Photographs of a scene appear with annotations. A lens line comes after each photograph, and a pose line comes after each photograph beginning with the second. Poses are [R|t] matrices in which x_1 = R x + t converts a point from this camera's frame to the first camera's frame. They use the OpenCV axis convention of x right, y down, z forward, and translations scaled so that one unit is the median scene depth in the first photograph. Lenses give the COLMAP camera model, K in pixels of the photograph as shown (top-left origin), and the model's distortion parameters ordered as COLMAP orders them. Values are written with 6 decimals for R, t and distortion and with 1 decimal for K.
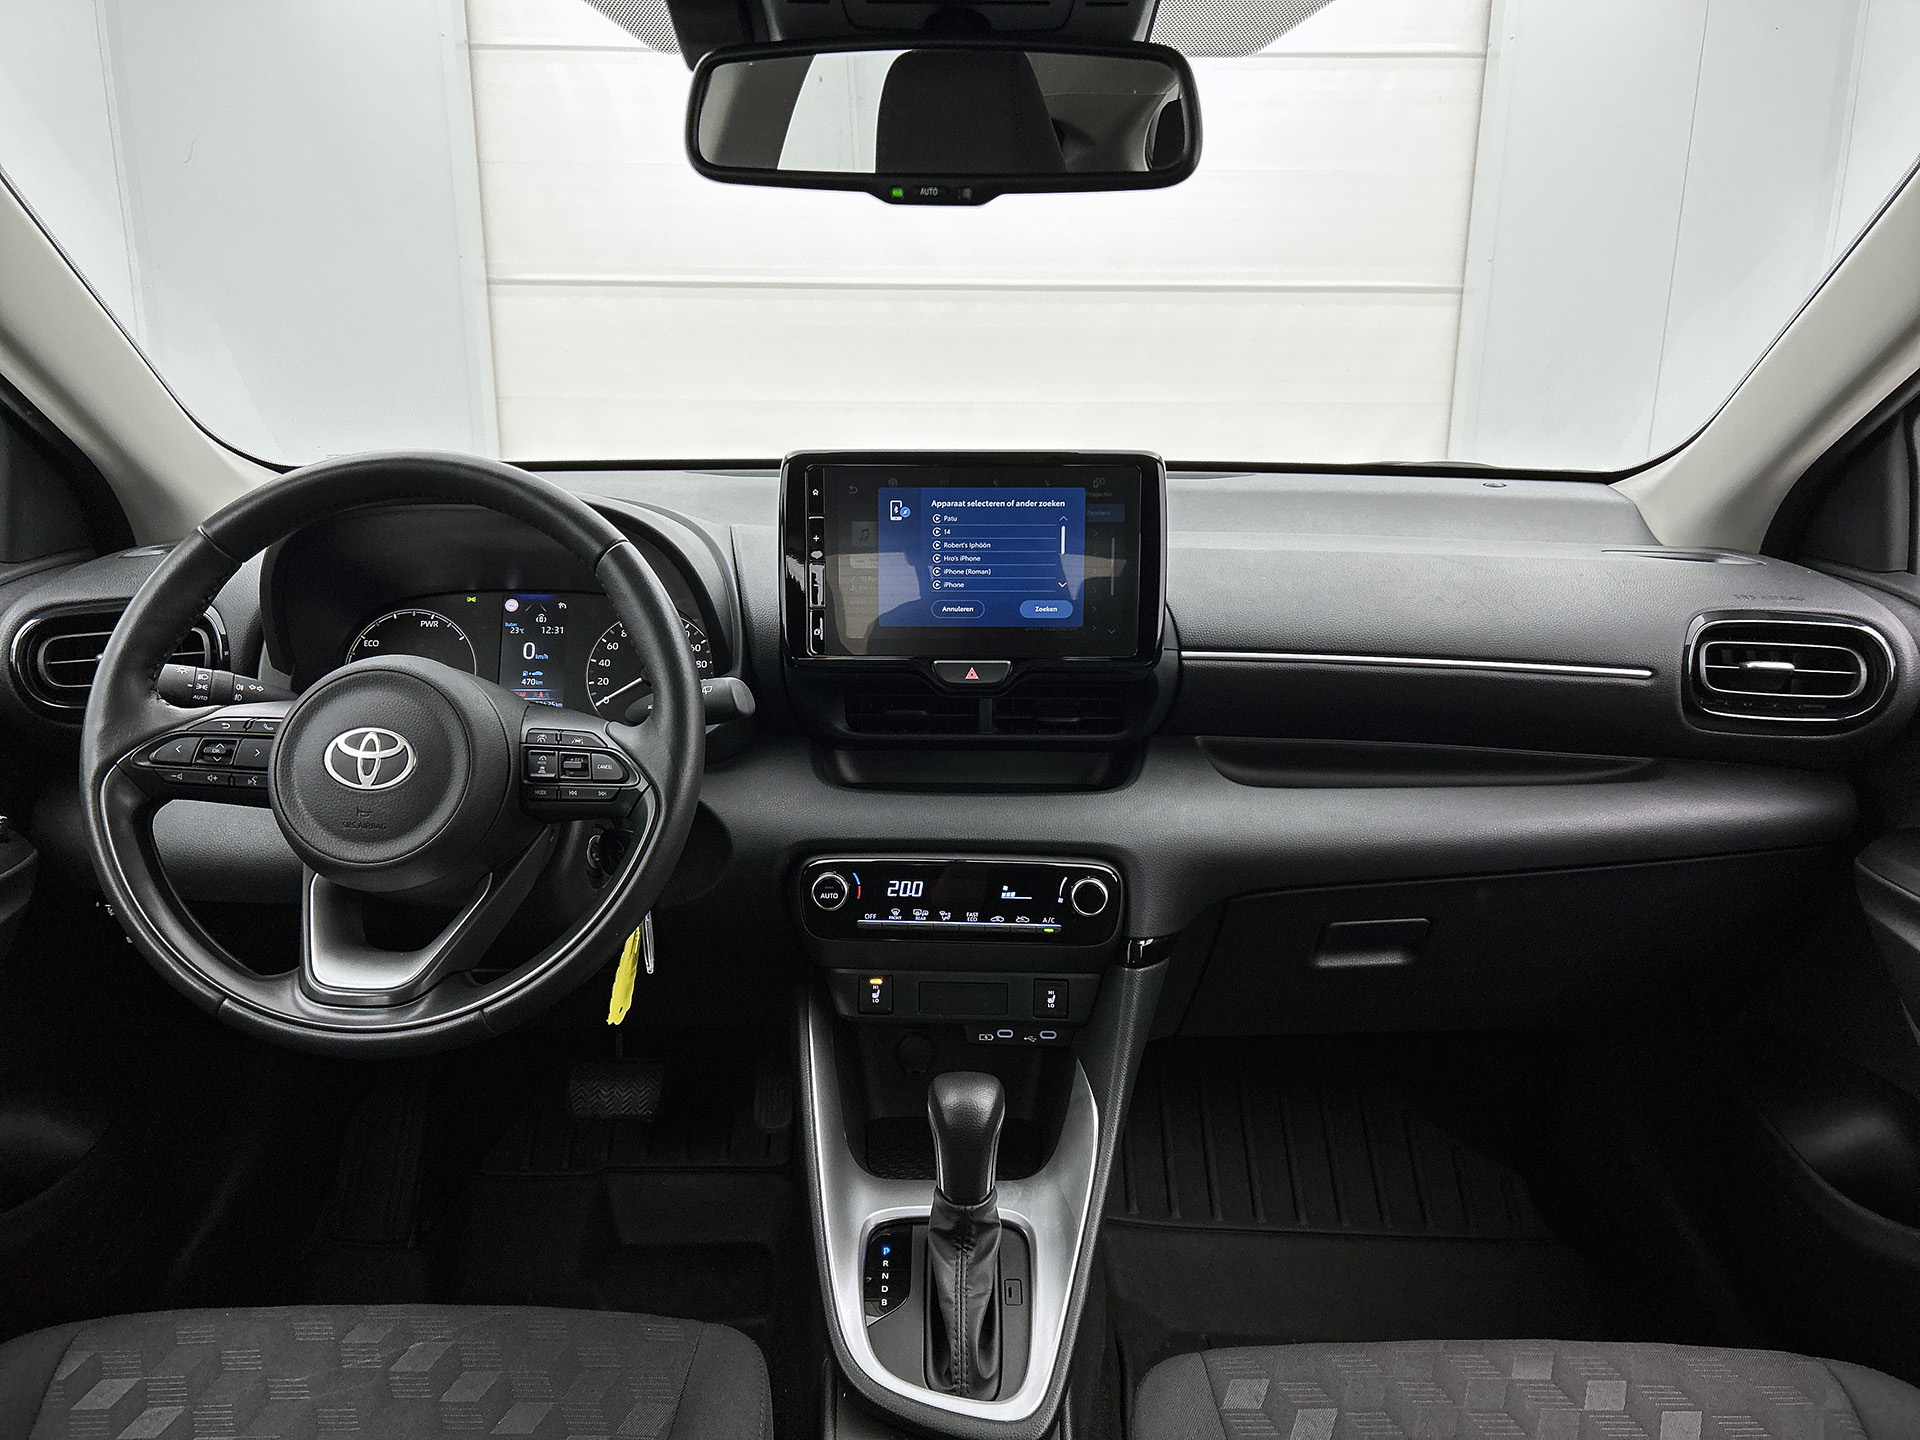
lens RADIAL K [[1441.7, 0, 955.3], [0, 1441.7, 705.8], [0, 0, 1]] dist [0.013026, -0.034971]
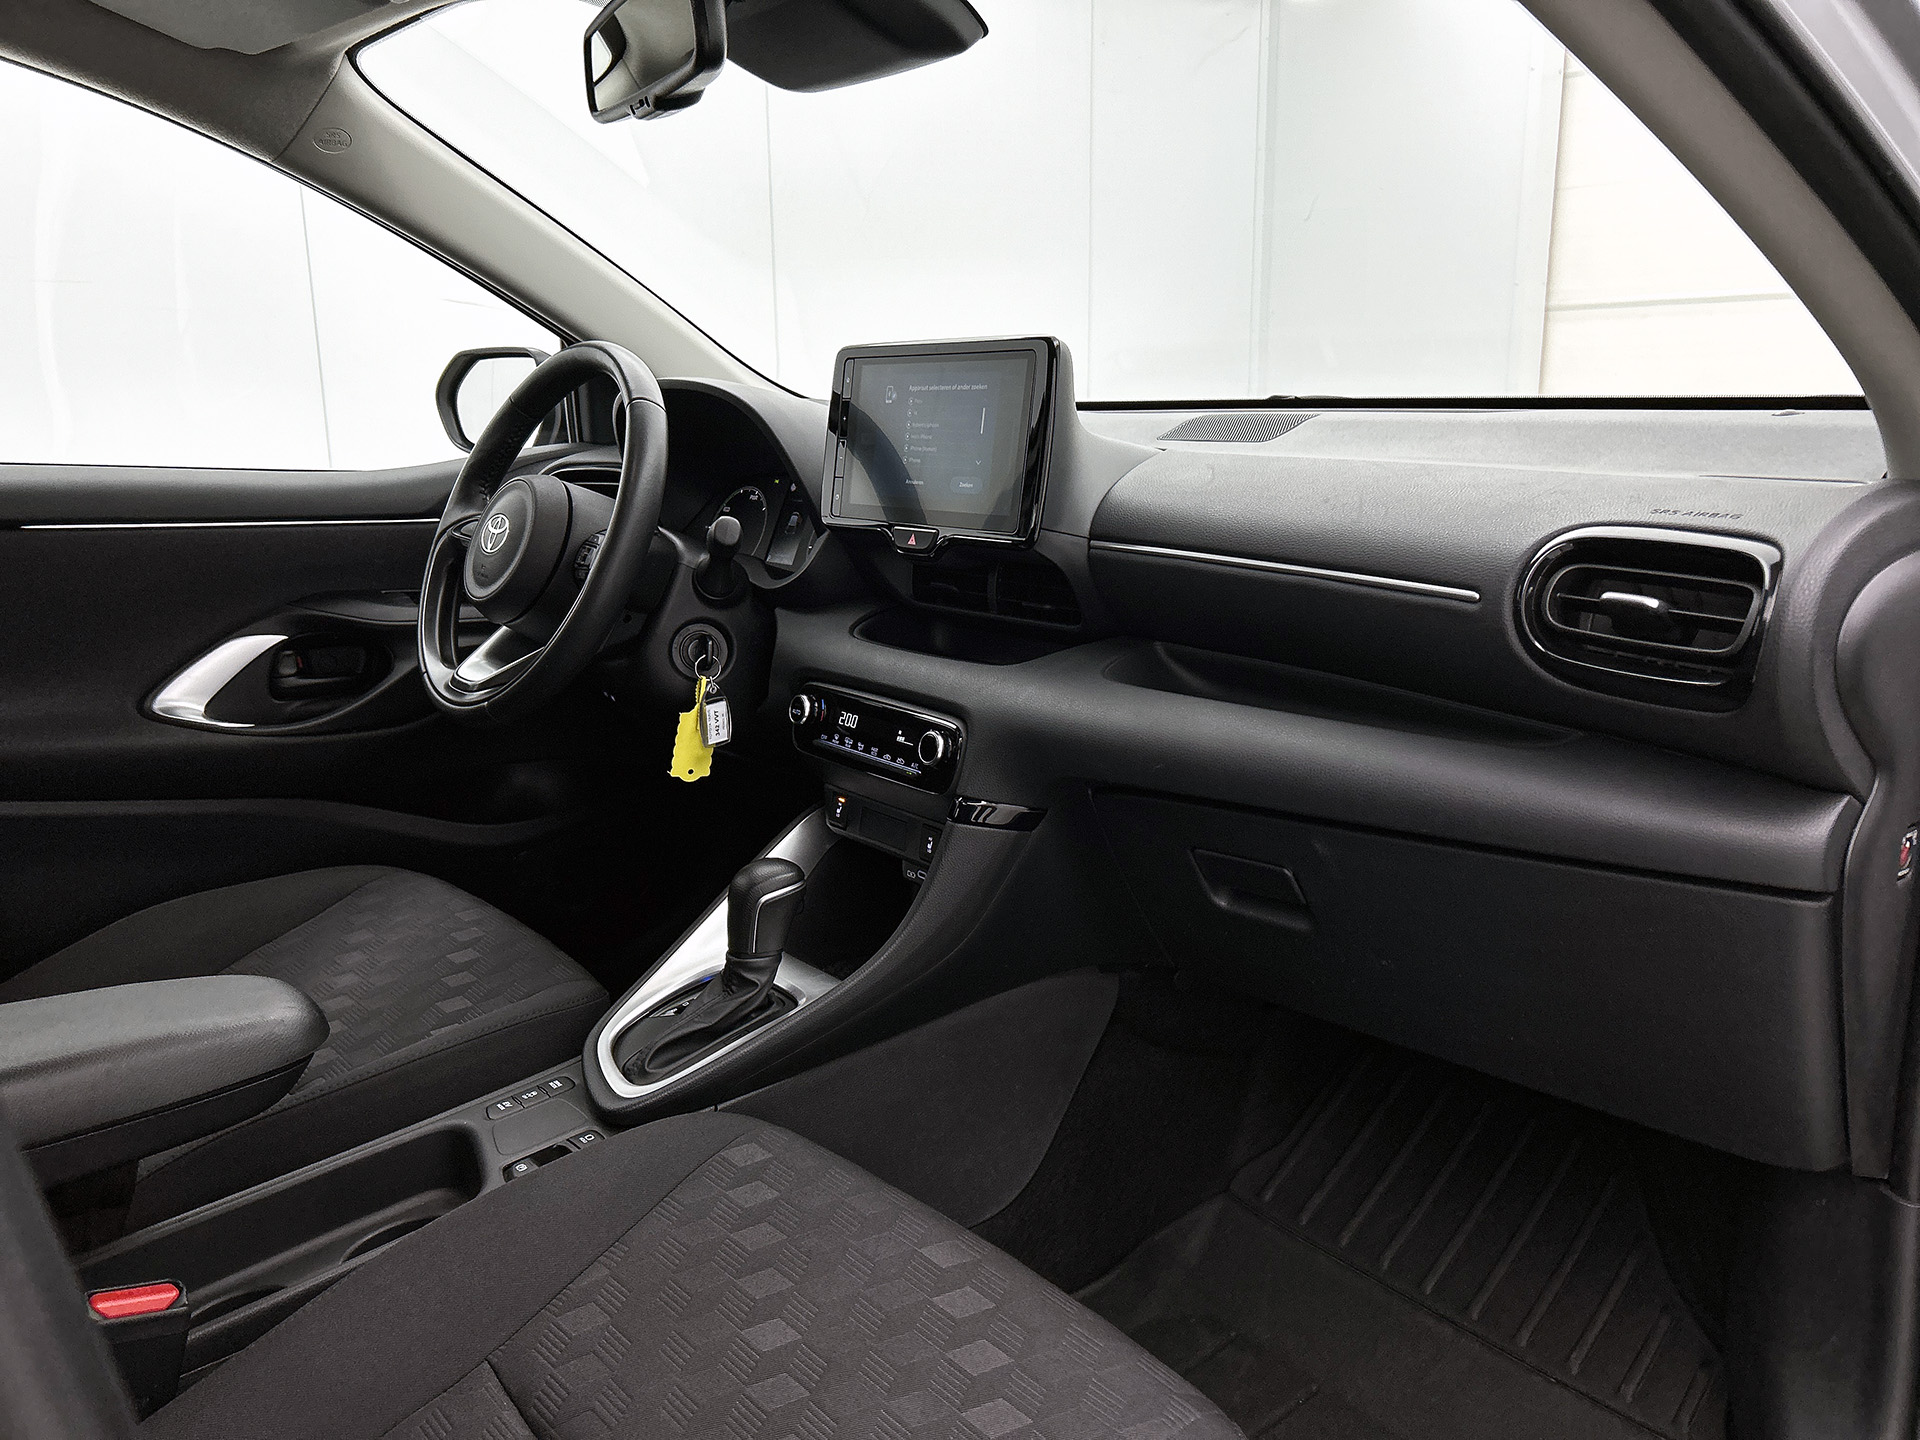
lens RADIAL K [[1441.7, 0, 962.9], [0, 1441.7, 734.7], [0, 0, 1]] dist [0.013026, -0.034971]
pose [[0.658962, 0.160985, -0.734747, 0.796871], [-0.178970, 0.982332, 0.054721, 0.052653], [0.730575, 0.095438, 0.676130, 0.253790]]
